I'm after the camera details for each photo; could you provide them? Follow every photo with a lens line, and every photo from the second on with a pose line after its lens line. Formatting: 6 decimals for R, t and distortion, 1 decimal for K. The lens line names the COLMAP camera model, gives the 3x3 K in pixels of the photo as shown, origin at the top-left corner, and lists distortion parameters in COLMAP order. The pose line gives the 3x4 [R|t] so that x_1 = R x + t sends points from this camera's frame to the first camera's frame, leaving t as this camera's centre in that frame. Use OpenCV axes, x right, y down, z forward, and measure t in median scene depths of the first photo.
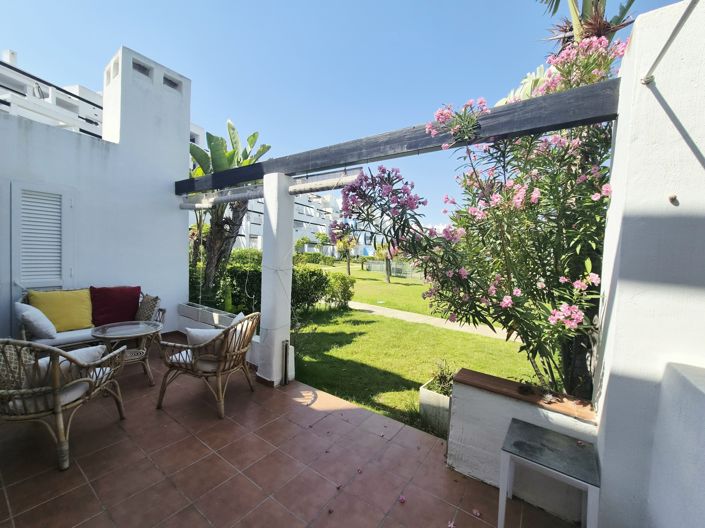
lens RADIAL K [[287.8, 0, 352.2], [0, 287.8, 264.0], [0, 0, 1]] dist [-0.003072, 0.000320]
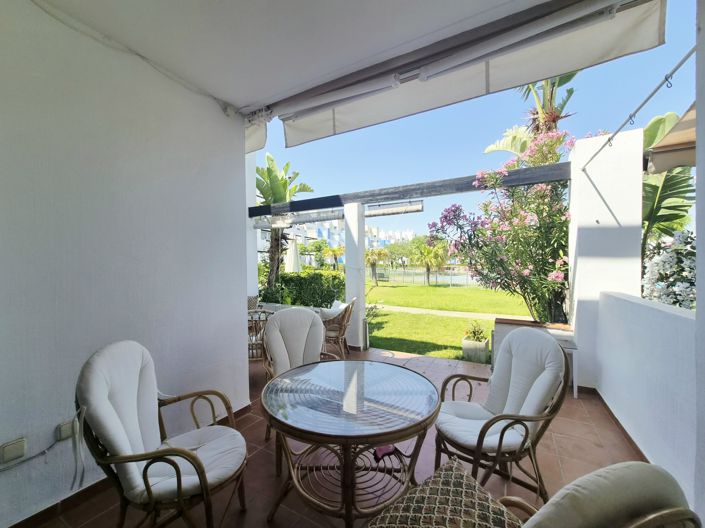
lens RADIAL K [[287.8, 0, 352.4], [0, 287.8, 263.4], [0, 0, 1]] dist [-0.003072, 0.000320]
pose [[0.992826, -0.049600, 0.108794, -0.662433], [0.052982, 0.998191, -0.028420, 0.046696], [-0.107188, 0.033980, 0.993658, -0.643798]]
